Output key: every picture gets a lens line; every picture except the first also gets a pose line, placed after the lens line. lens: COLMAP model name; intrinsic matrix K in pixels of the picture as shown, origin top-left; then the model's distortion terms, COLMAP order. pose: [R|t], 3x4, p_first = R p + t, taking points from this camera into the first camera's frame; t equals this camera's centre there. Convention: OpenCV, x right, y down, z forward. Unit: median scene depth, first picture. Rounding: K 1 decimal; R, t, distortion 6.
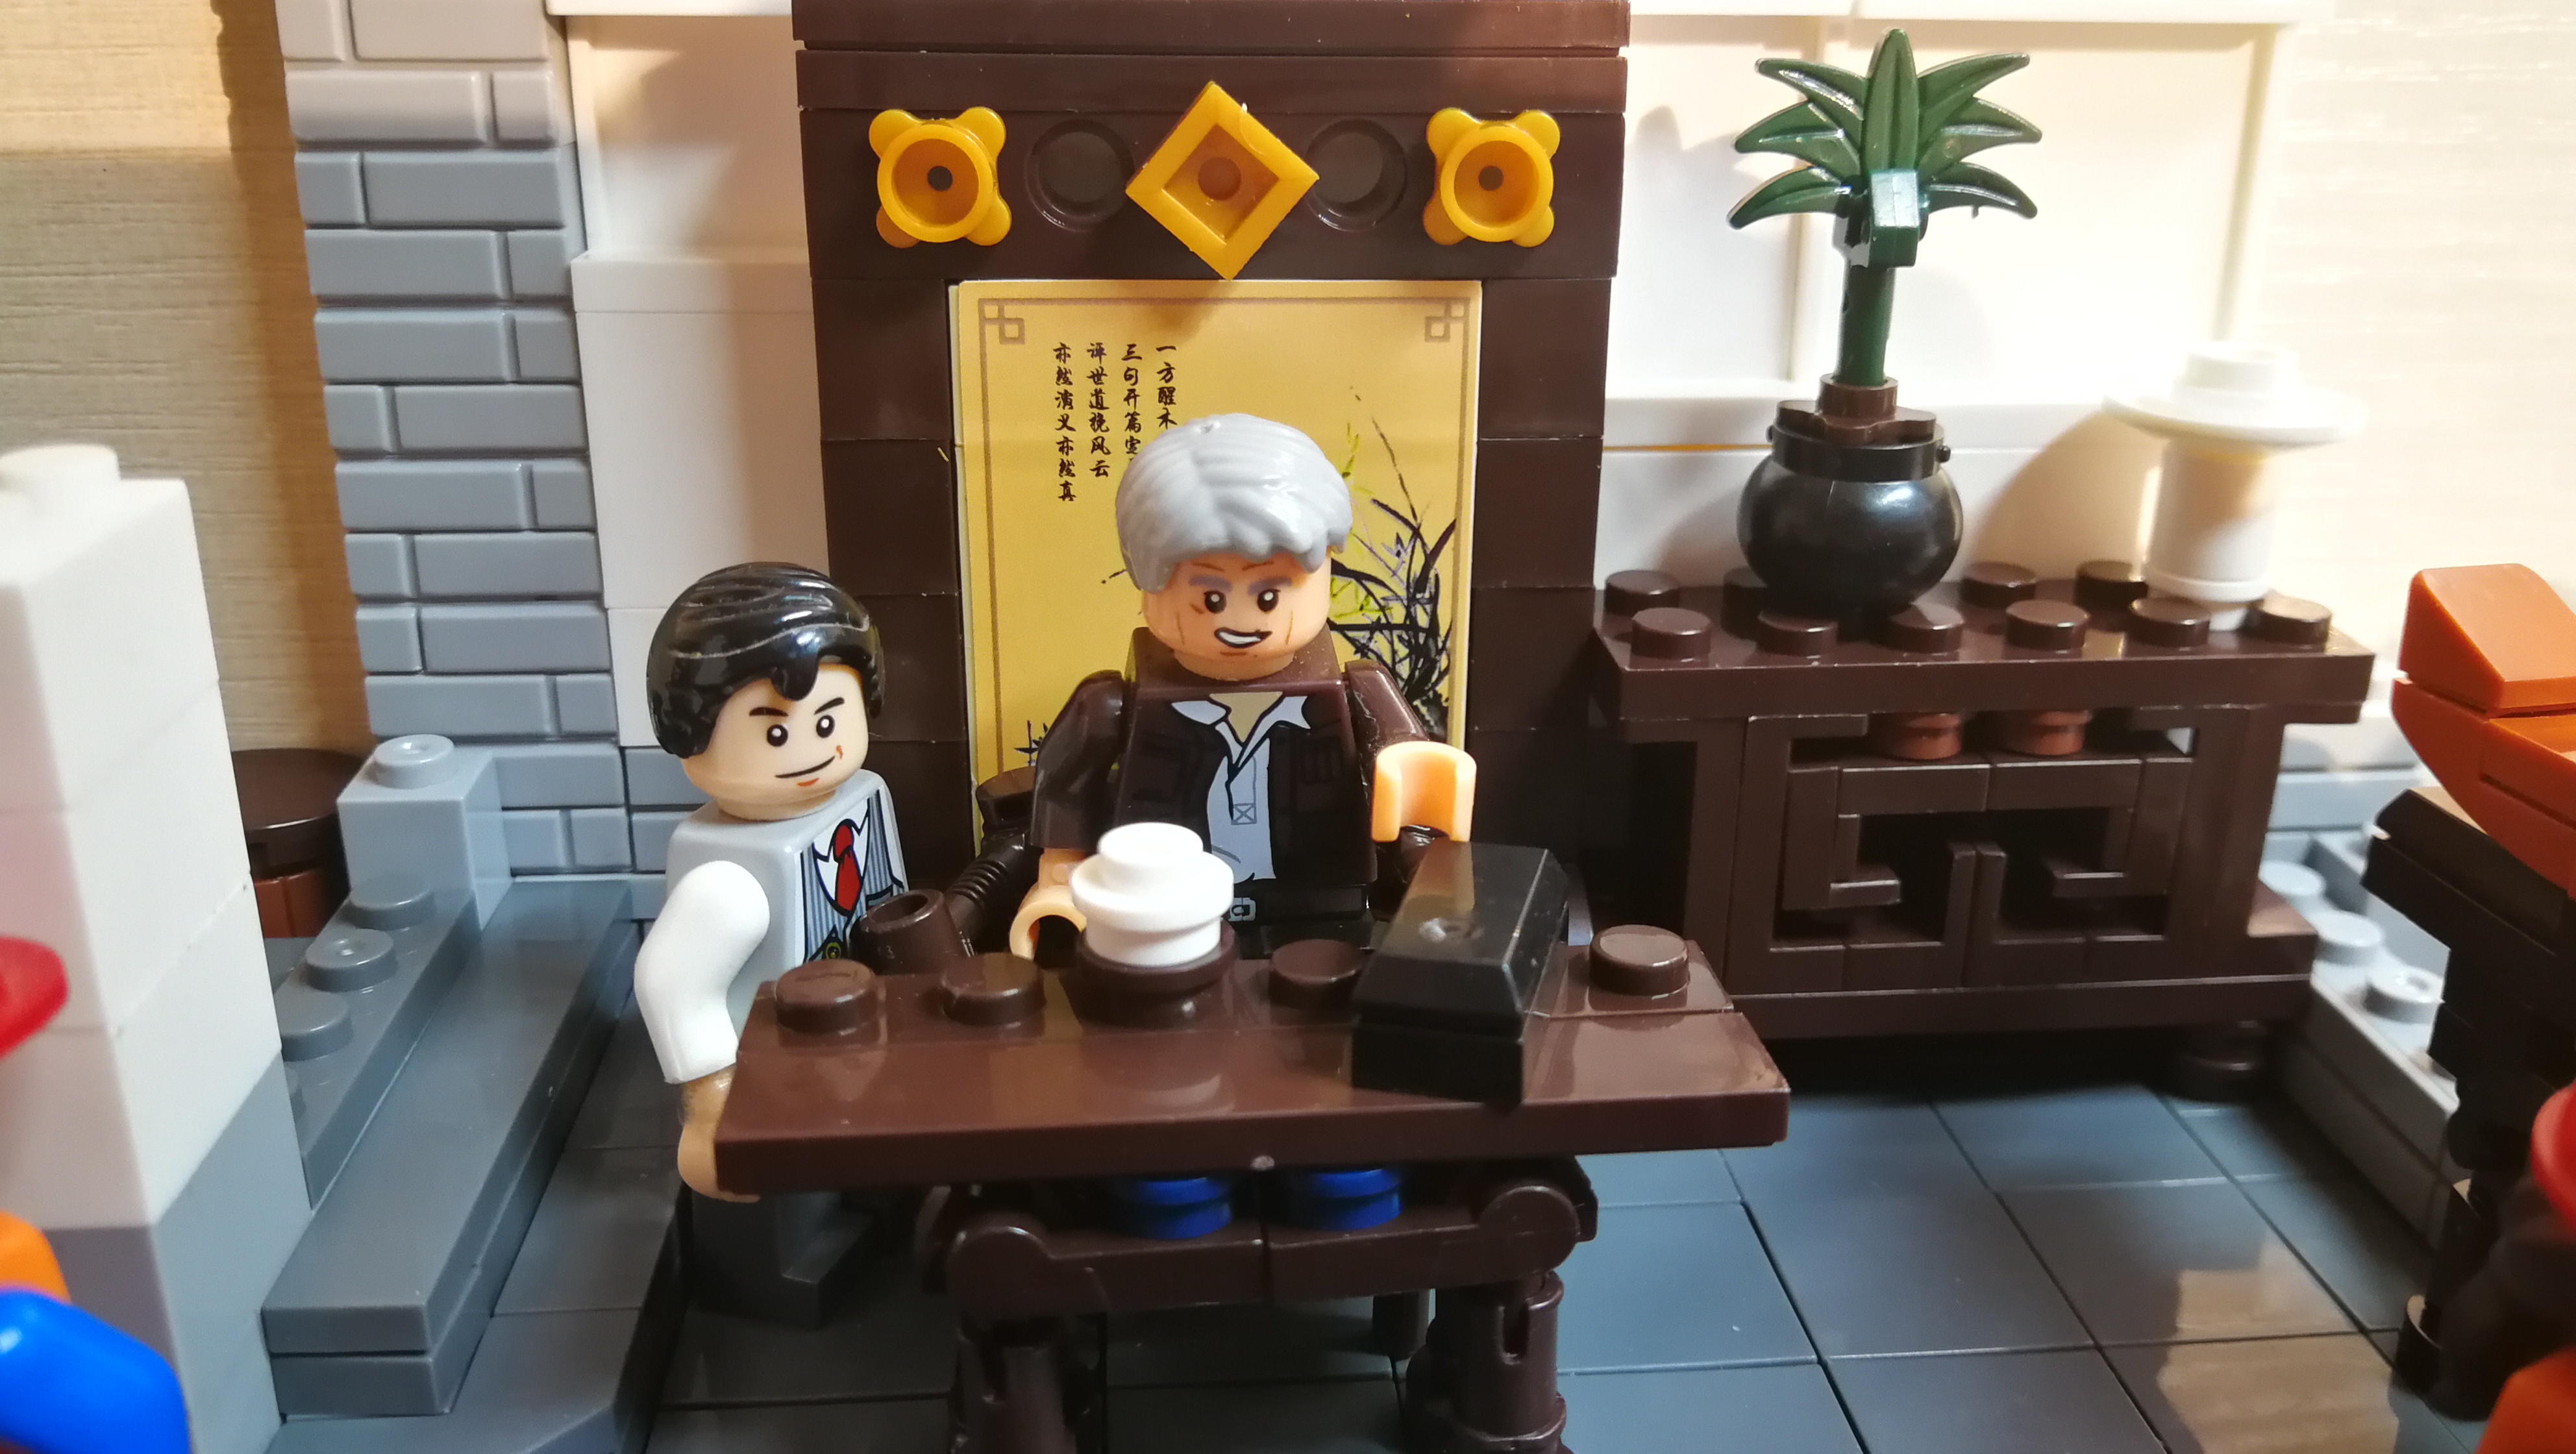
lens RADIAL K [[2158.8, 0, 1282.8], [0, 2158.8, 717.7], [0, 0, 1]] dist [0.006933, -0.055935]
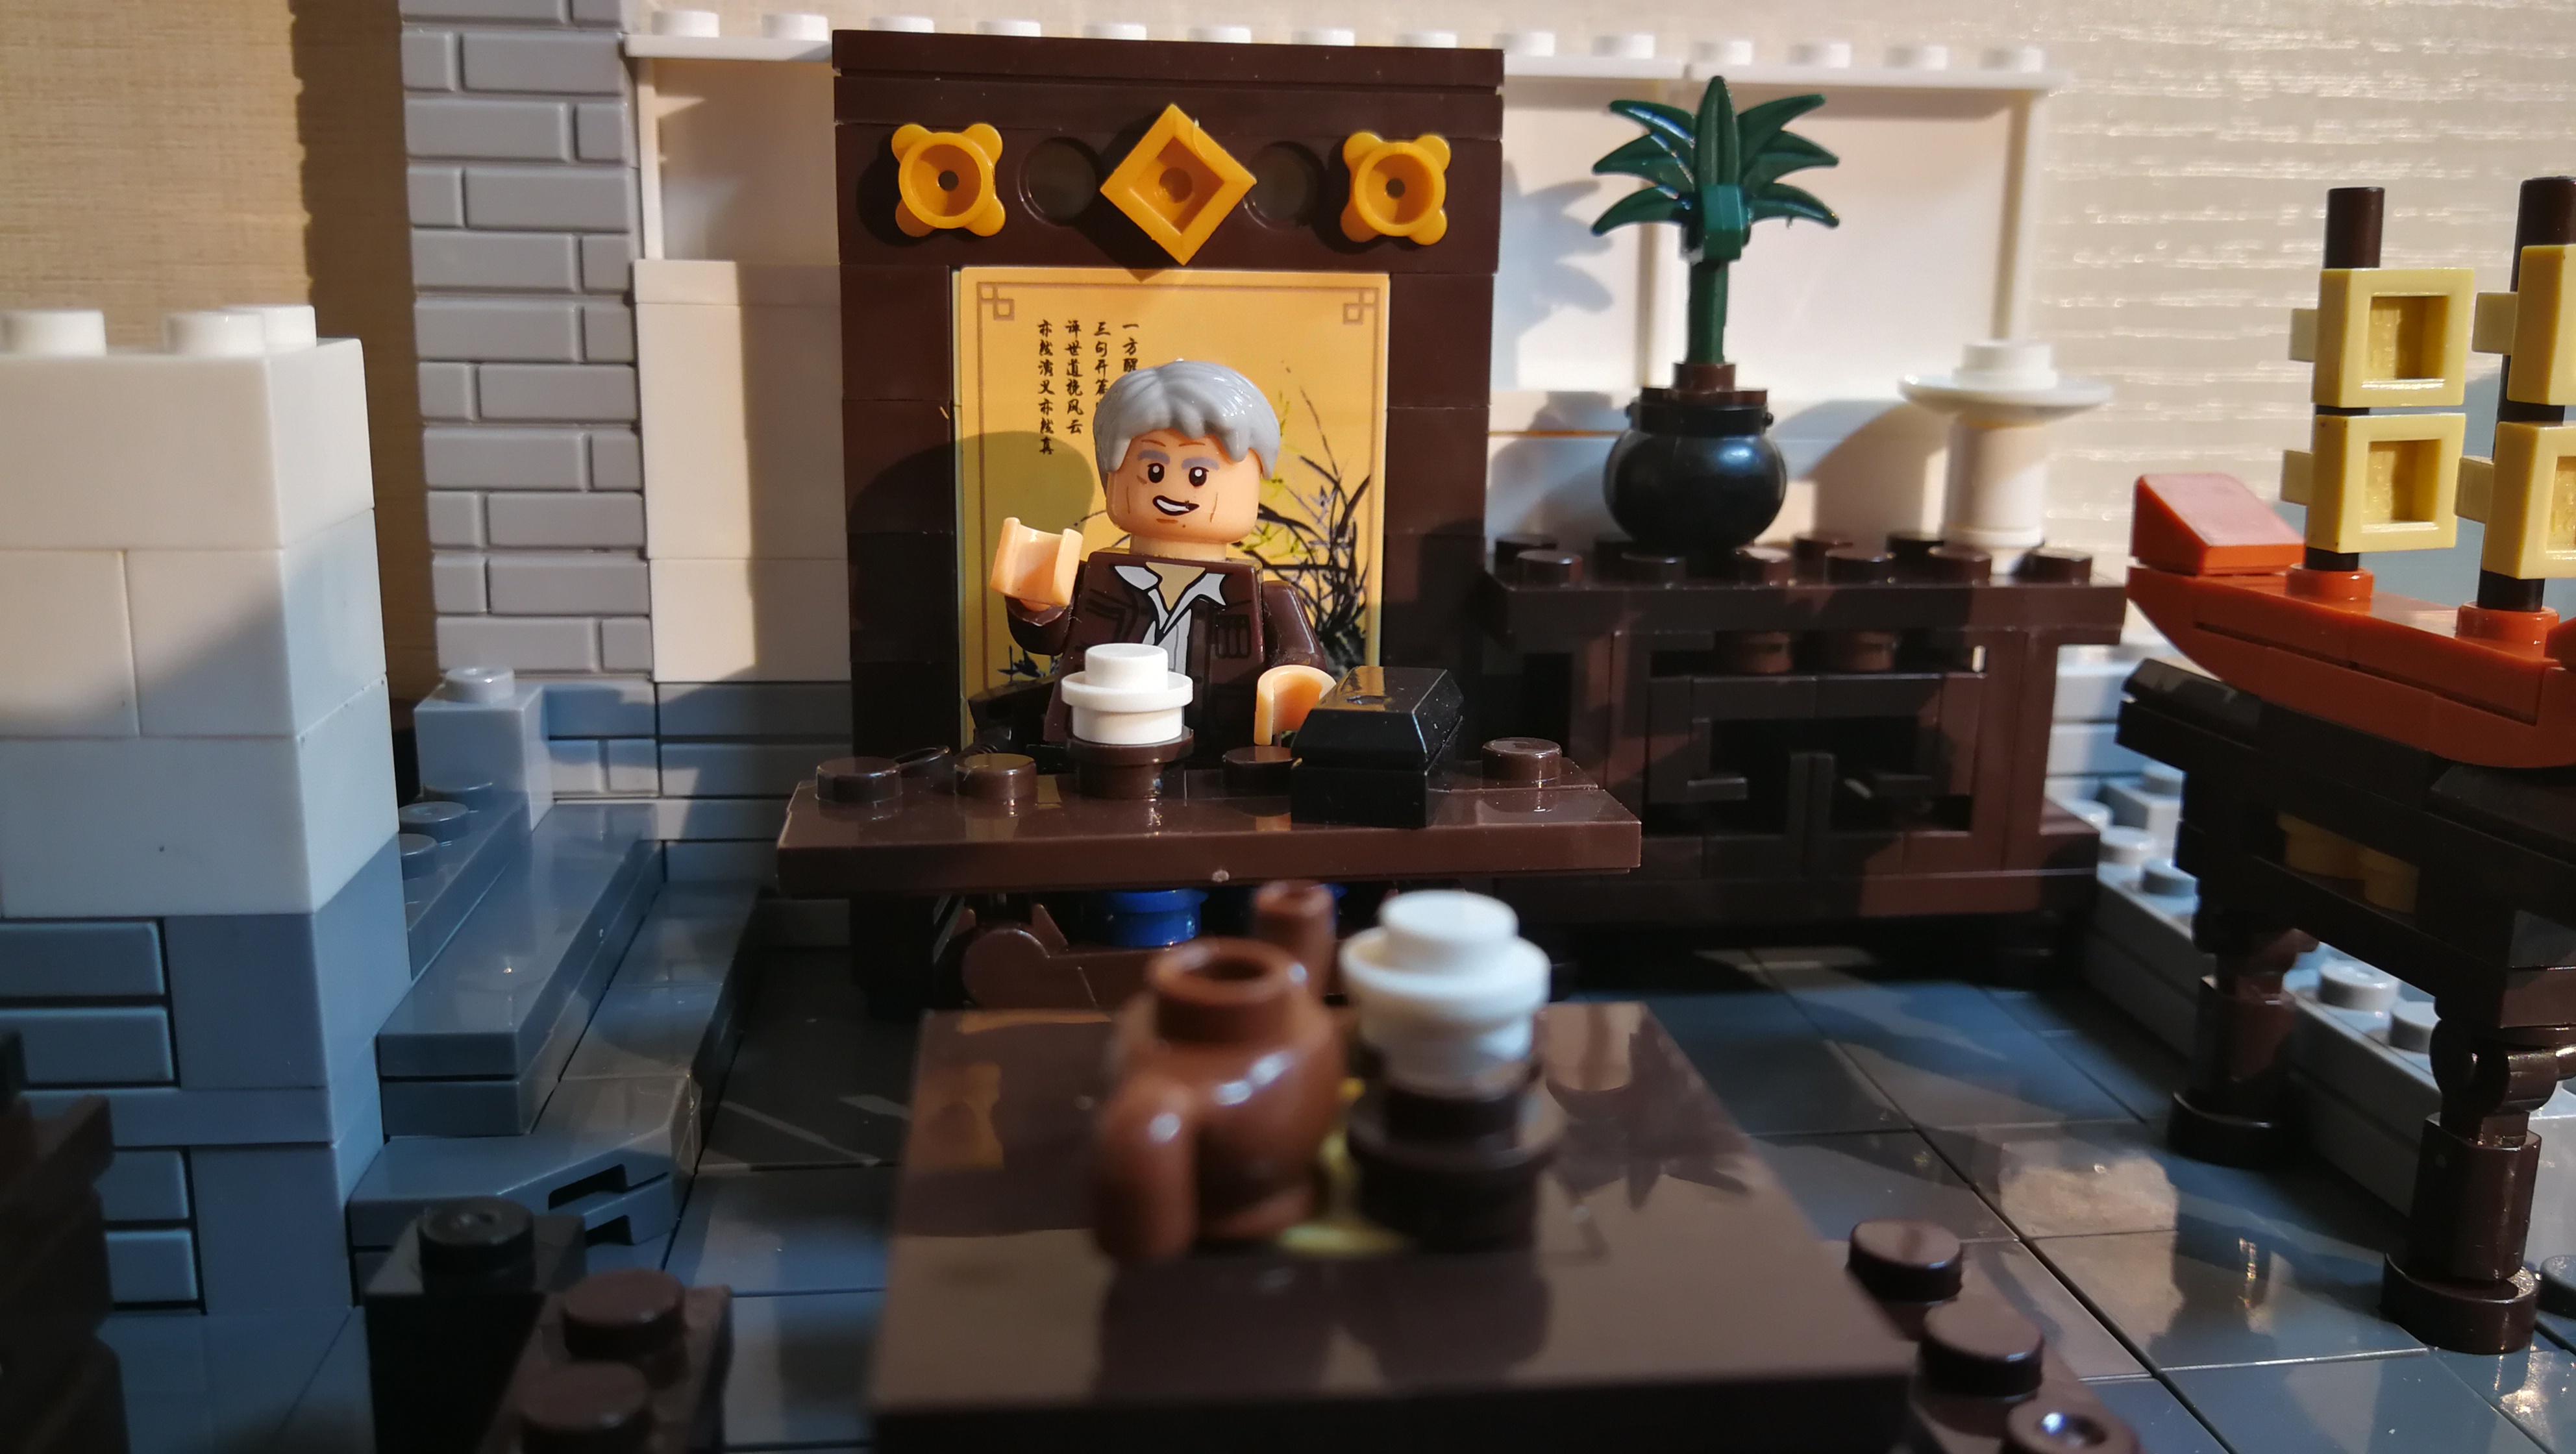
lens RADIAL K [[2158.8, 0, 1277.9], [0, 2158.8, 728.3], [0, 0, 1]] dist [0.006933, -0.055935]
pose [[0.999374, 0.000412, 0.035377, -0.013649], [0.003956, 0.992361, -0.123308, 0.197714], [-0.035157, 0.123371, 0.991738, -0.174398]]
